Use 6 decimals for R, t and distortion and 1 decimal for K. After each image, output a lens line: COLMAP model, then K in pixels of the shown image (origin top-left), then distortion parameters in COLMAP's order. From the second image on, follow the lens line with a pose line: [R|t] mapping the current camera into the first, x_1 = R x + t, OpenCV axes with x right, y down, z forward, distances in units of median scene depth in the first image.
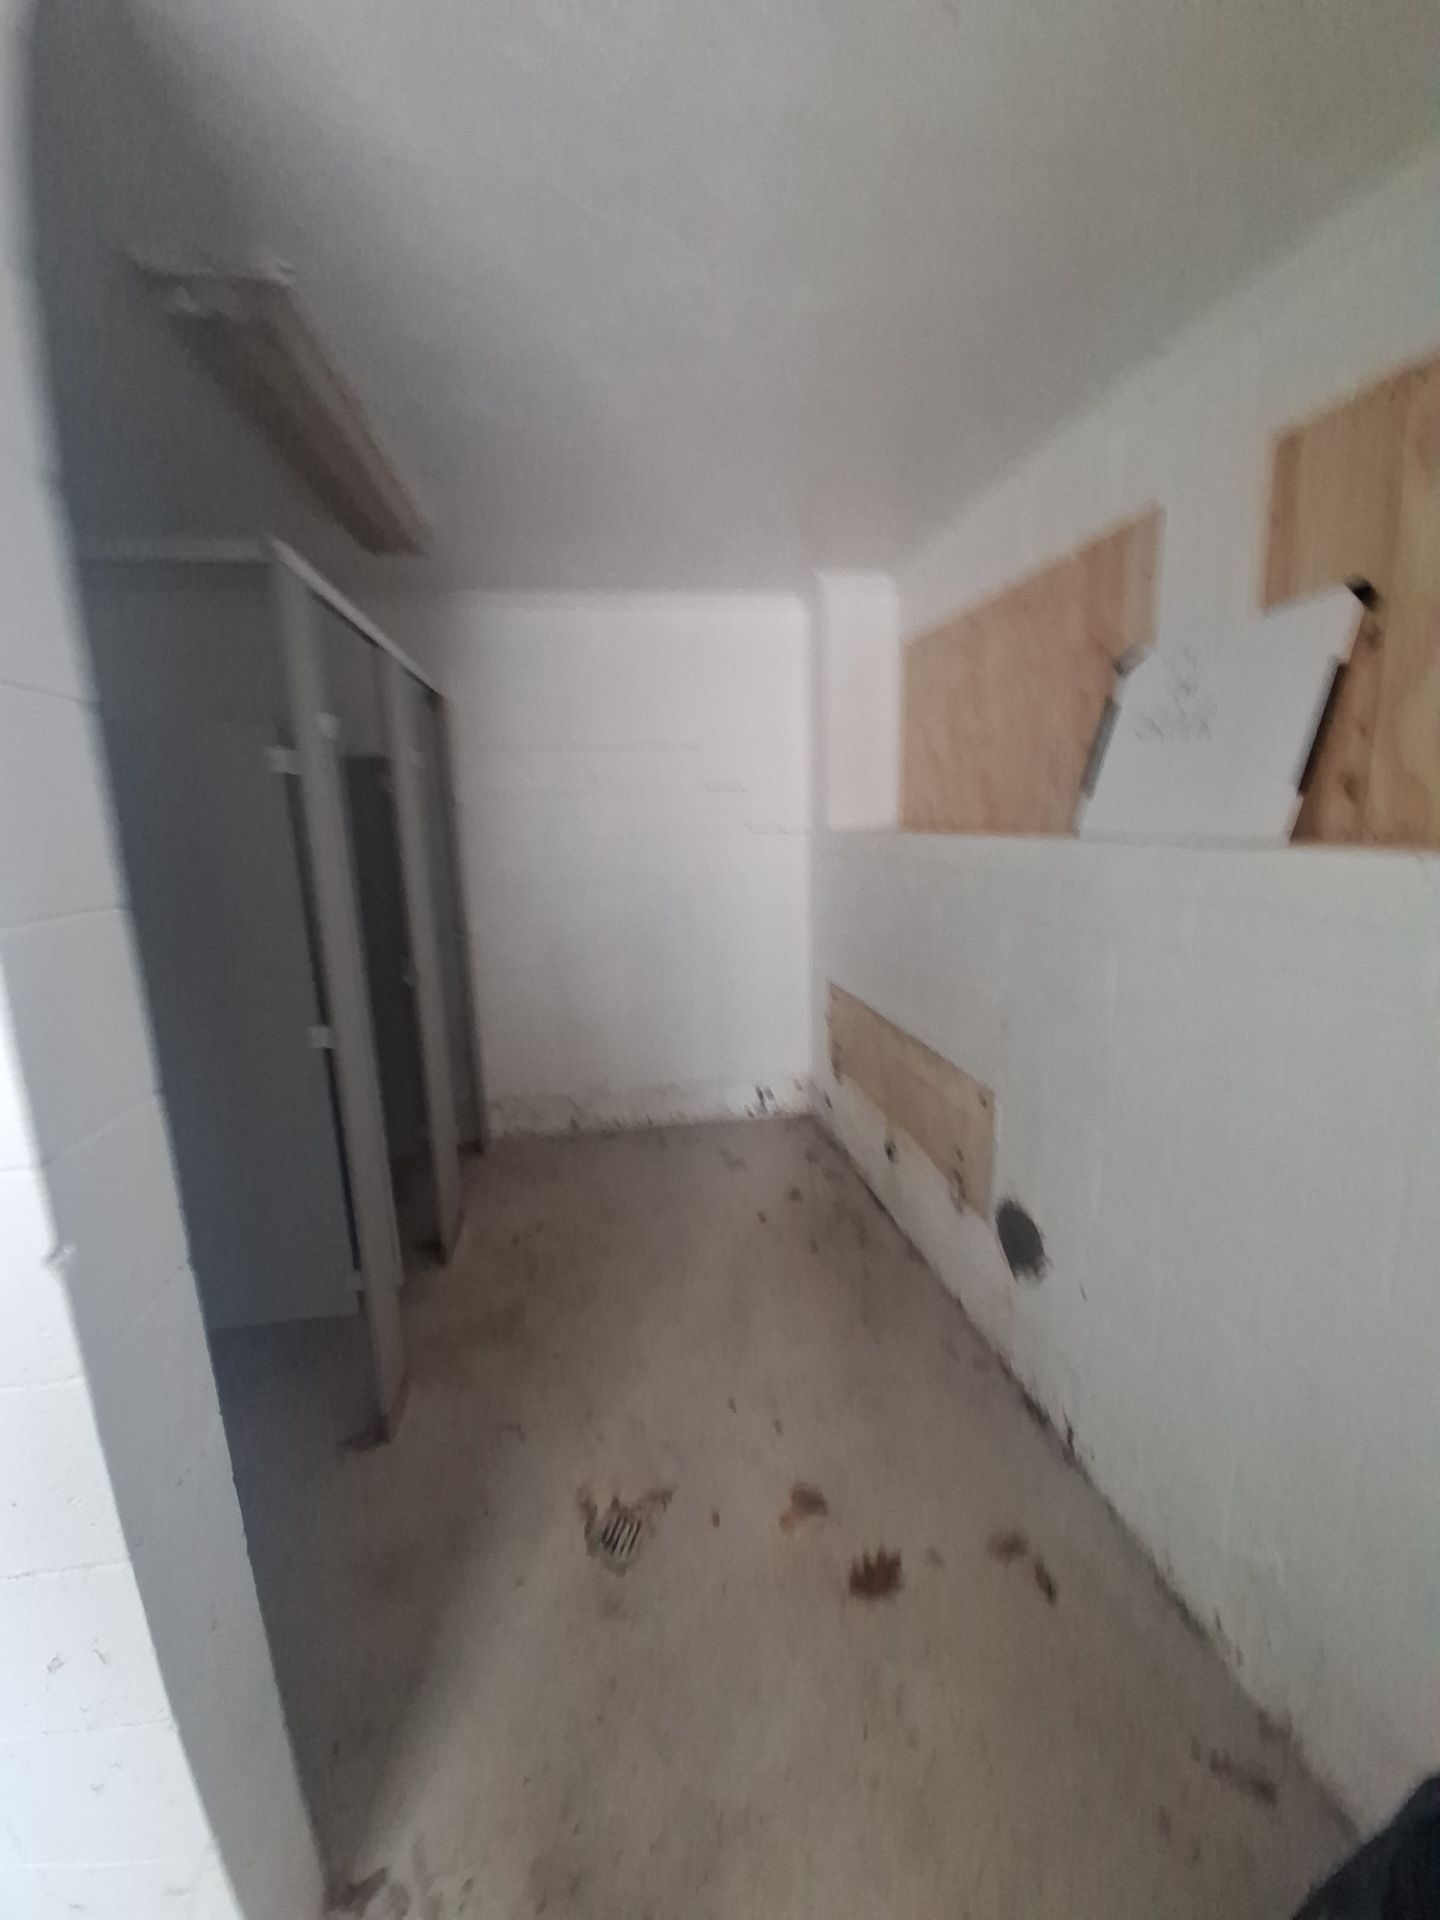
lens RADIAL K [[755.0, 0, 720.0], [0, 755.0, 960.0], [0, 0, 1]] dist [-0.015882, -0.000203]
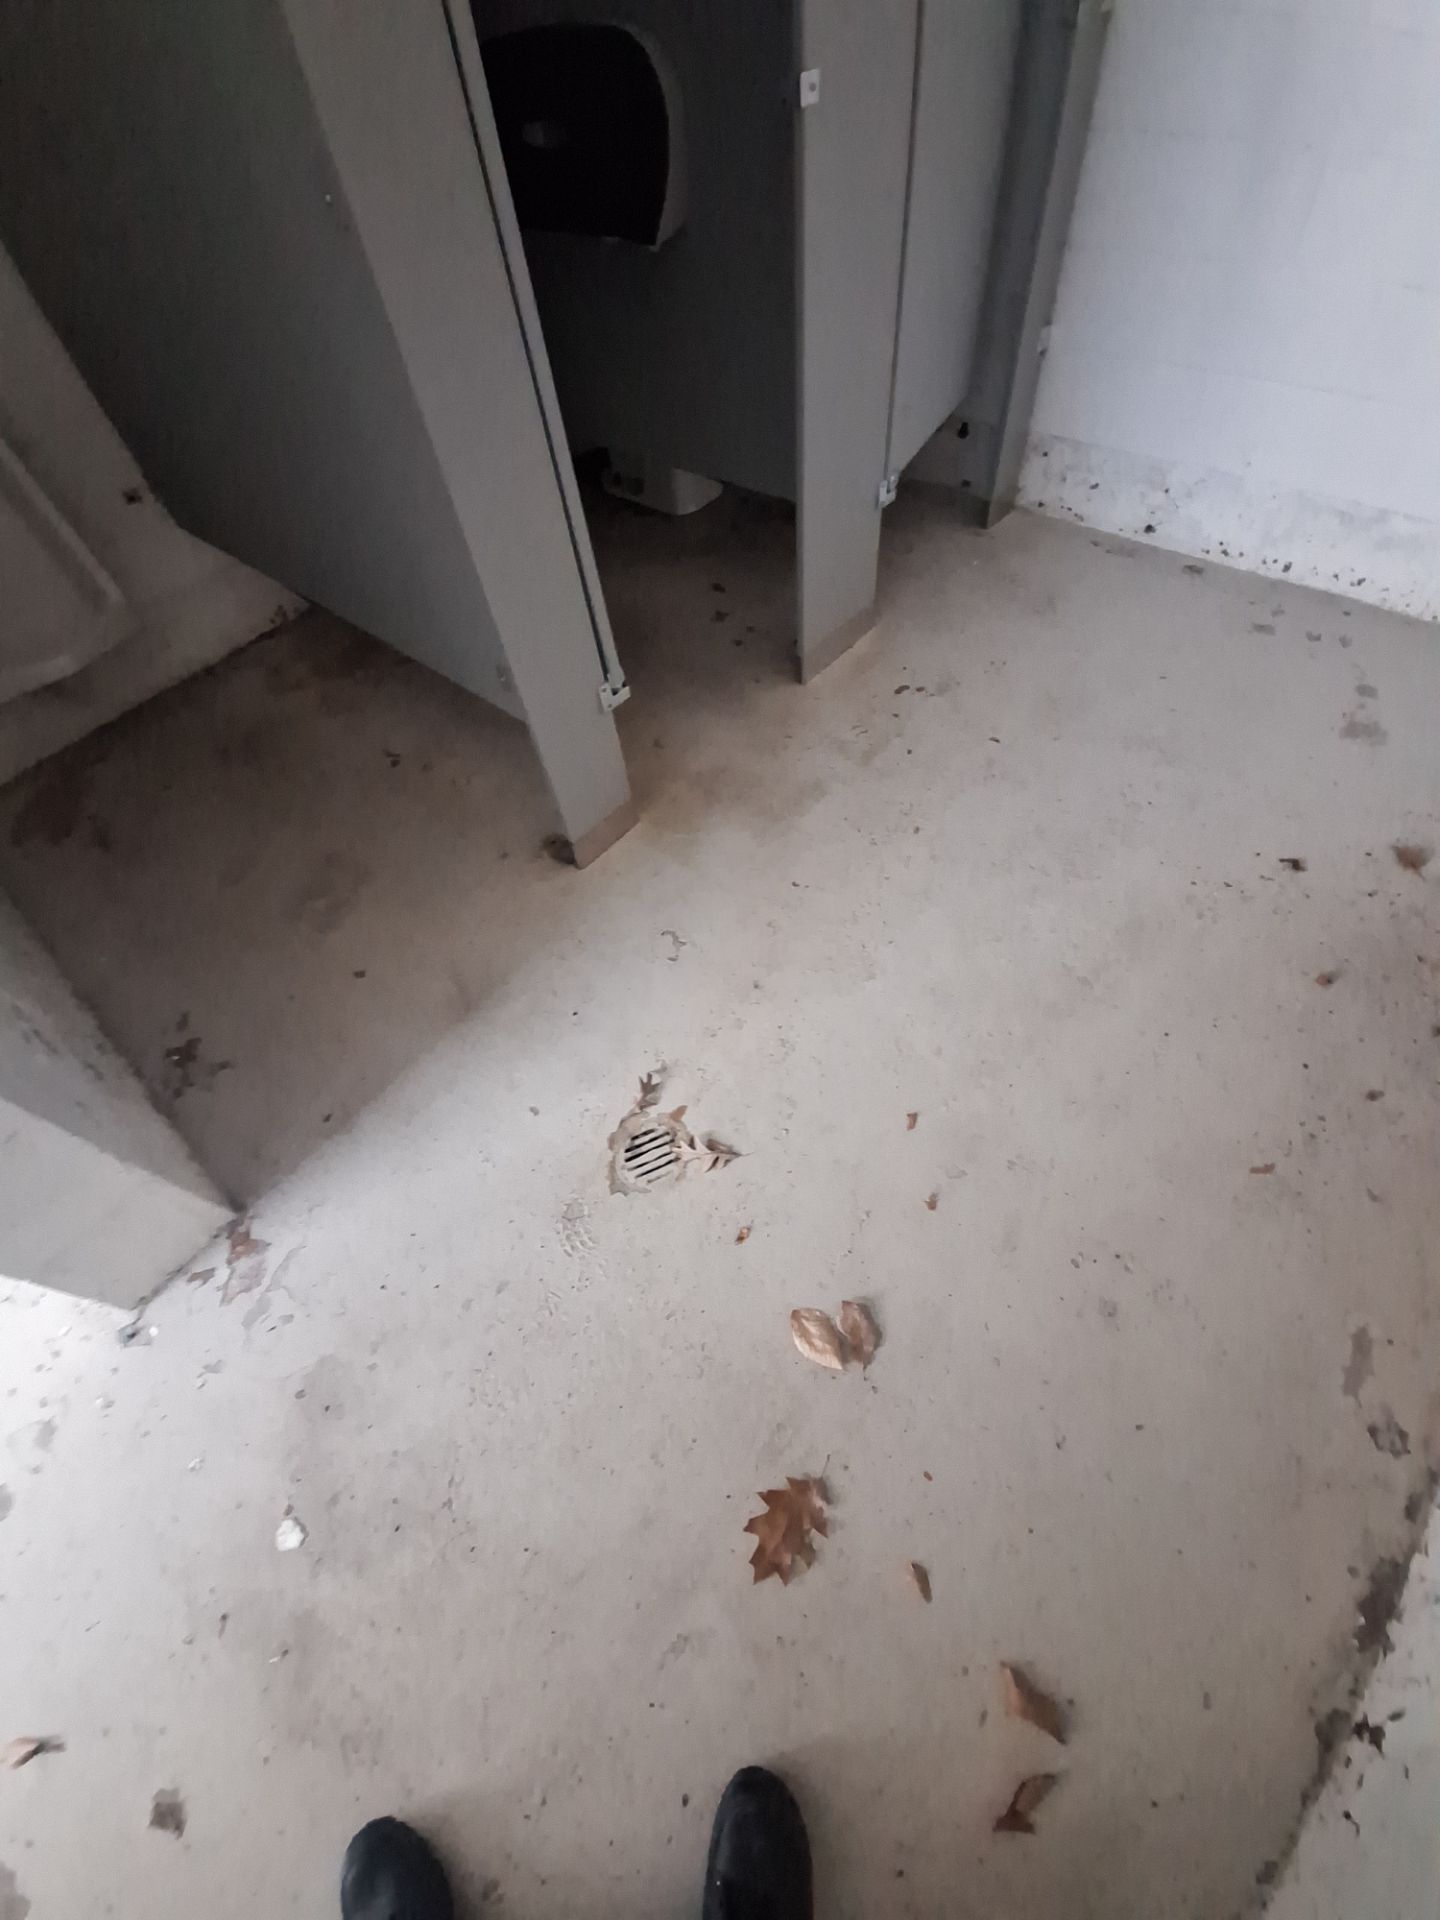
lens RADIAL K [[755.0, 0, 720.0], [0, 755.0, 960.0], [0, 0, 1]] dist [-0.015882, -0.000203]
pose [[0.636774, 0.619496, -0.459068, 0.149610], [-0.065098, 0.636448, 0.768567, 0.041524], [0.768297, -0.459519, 0.445602, 0.811369]]
